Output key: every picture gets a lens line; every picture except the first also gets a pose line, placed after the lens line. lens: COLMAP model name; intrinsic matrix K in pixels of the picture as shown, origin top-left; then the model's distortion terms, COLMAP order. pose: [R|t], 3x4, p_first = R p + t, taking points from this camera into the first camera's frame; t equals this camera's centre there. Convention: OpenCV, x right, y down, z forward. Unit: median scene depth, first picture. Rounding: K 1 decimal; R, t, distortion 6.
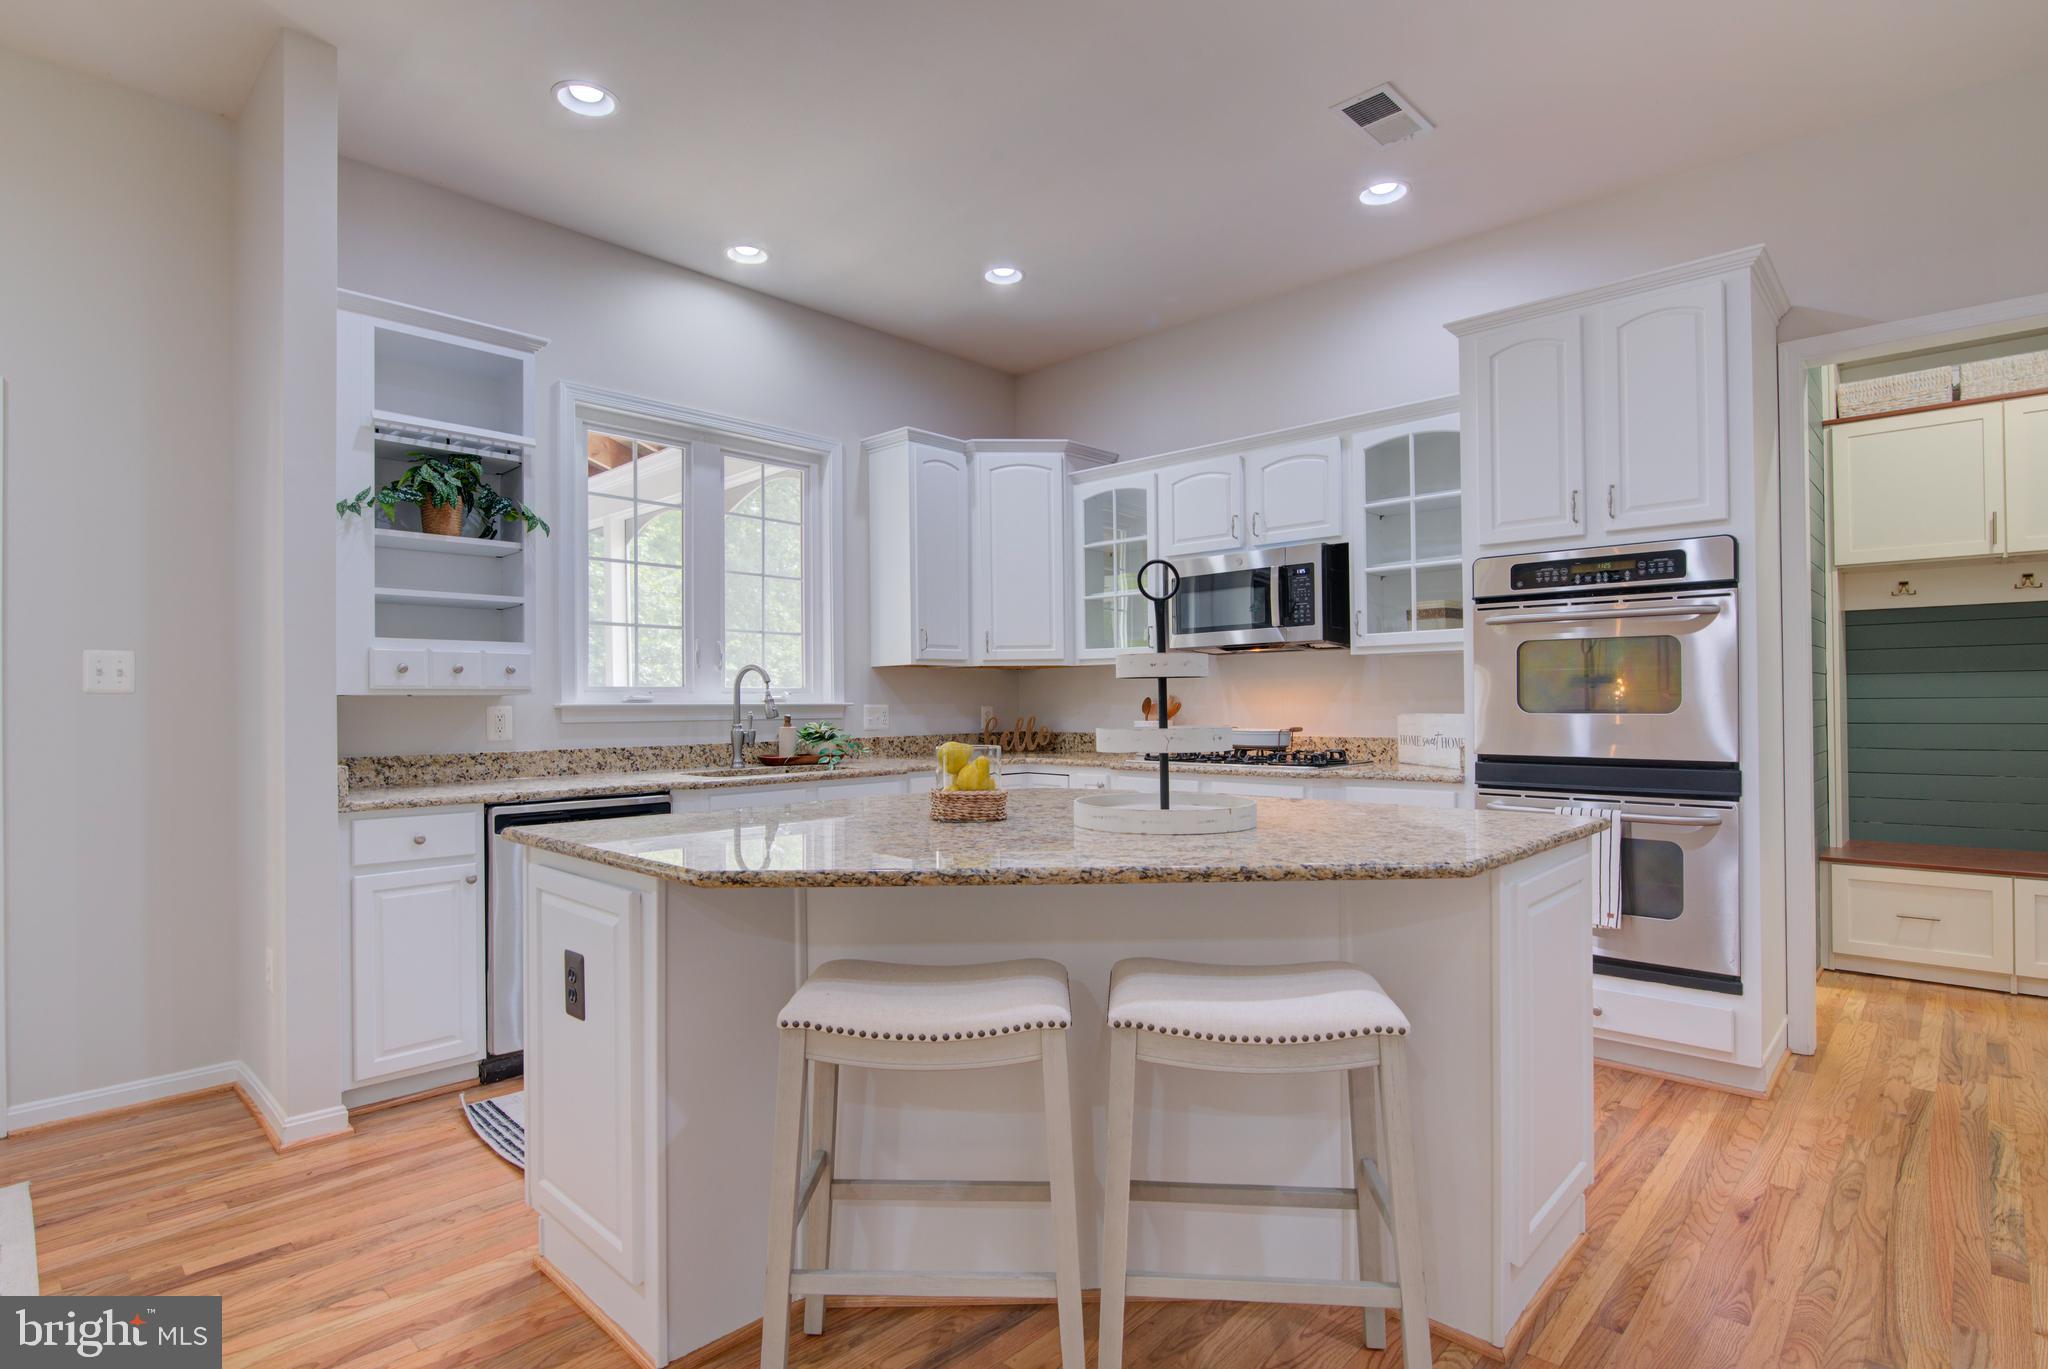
lens RADIAL K [[1019.3, 0, 1015.6], [0, 1019.3, 692.1], [0, 0, 1]] dist [-0.012830, -0.000113]
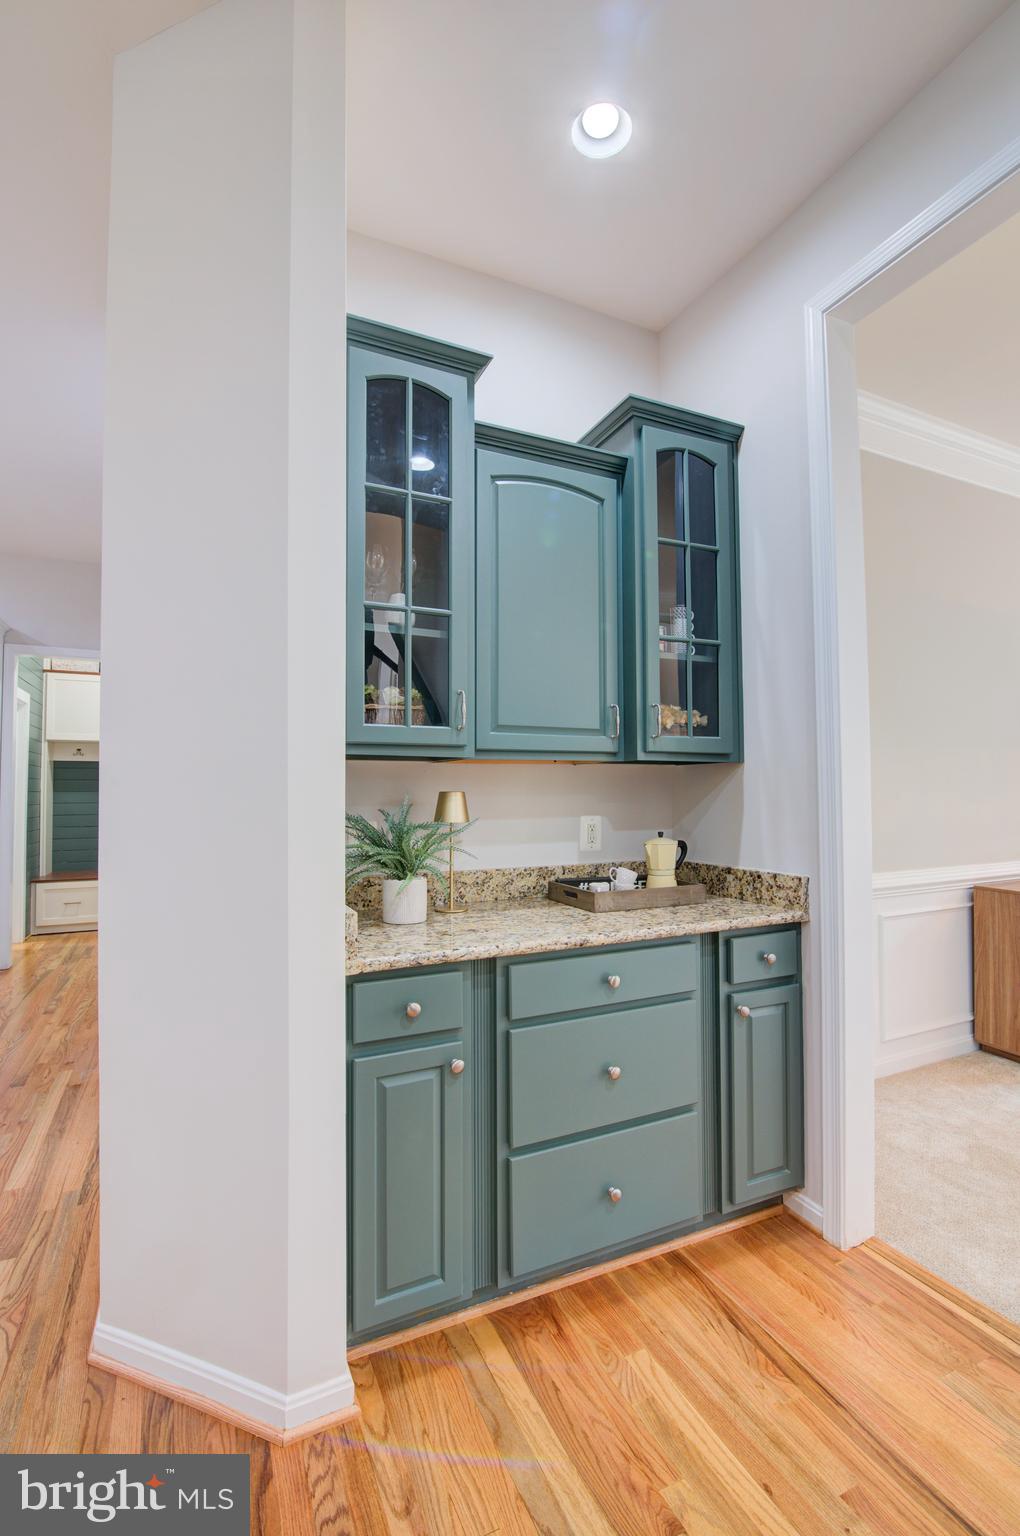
lens RADIAL K [[695.6, 0, 510.0], [0, 695.6, 768.0], [0, 0, 1]] dist [-0.016721, 0.000804]
pose [[0.360090, 0.038128, 0.932138, -0.203630], [-0.007191, 0.999248, -0.038095, -0.024678], [-0.932890, 0.007015, 0.360094, -0.487445]]
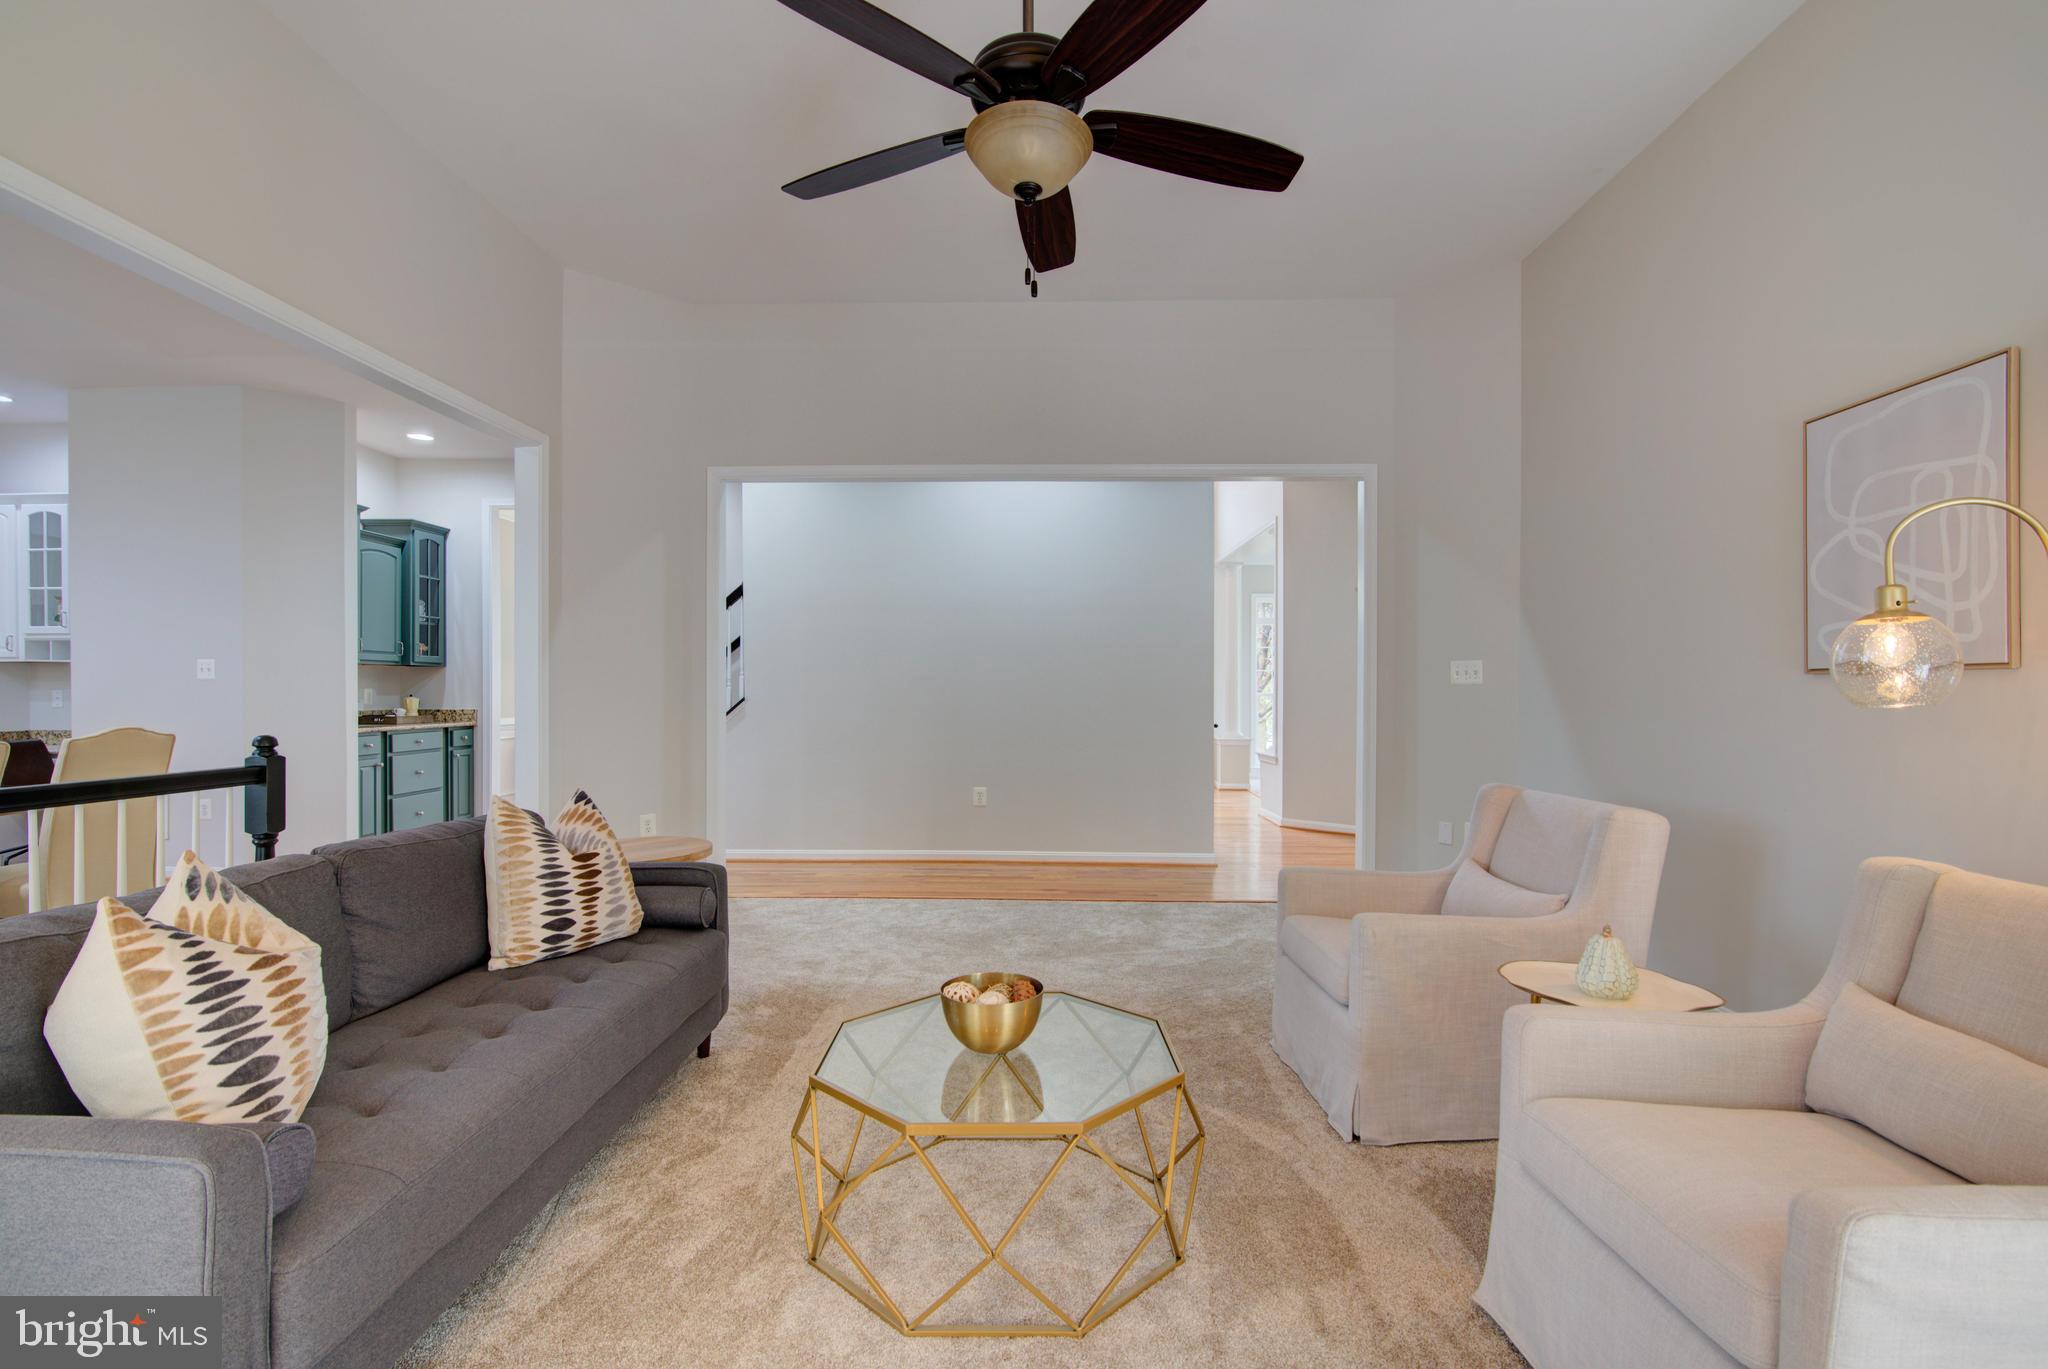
lens RADIAL K [[932.8, 0, 1026.1], [0, 932.8, 693.6], [0, 0, 1]] dist [-0.020692, 0.001000]
pose [[-0.674827, 0.004474, 0.737962, -1.780060], [-0.004447, 0.999939, -0.010128, 0.016228], [-0.737963, -0.010117, -0.674766, -0.063643]]
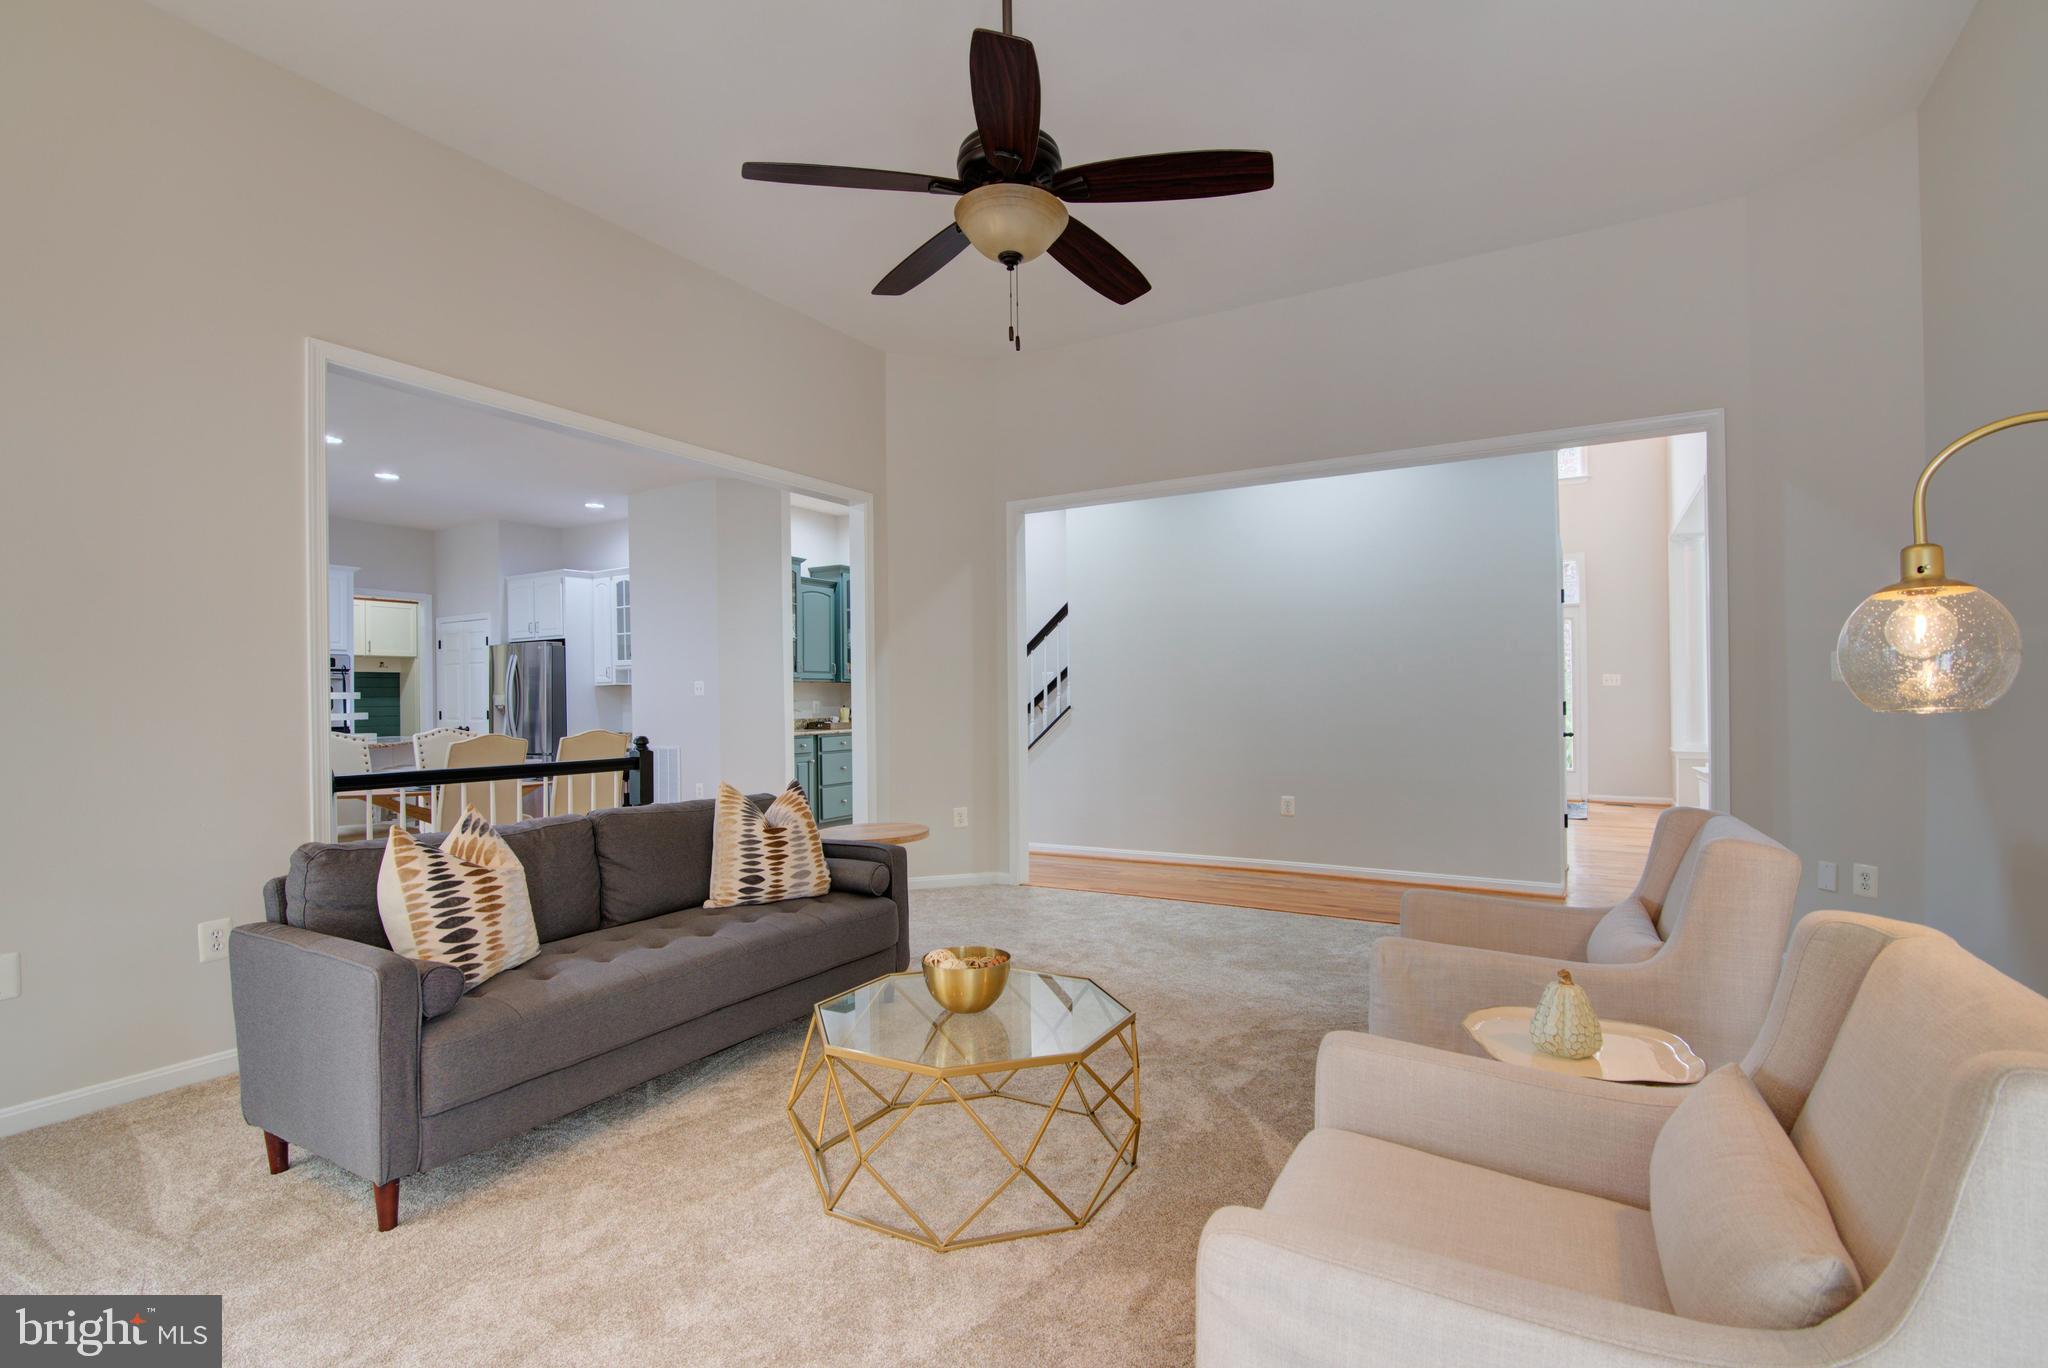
lens RADIAL K [[953.4, 0, 1025.2], [0, 953.4, 692.2], [0, 0, 1]] dist [-0.019962, 0.000406]
pose [[-0.229368, 0.017550, 0.973182, -1.990990], [0.002372, 0.999845, -0.017471, 0.014553], [-0.973337, -0.001699, -0.229374, -0.293913]]
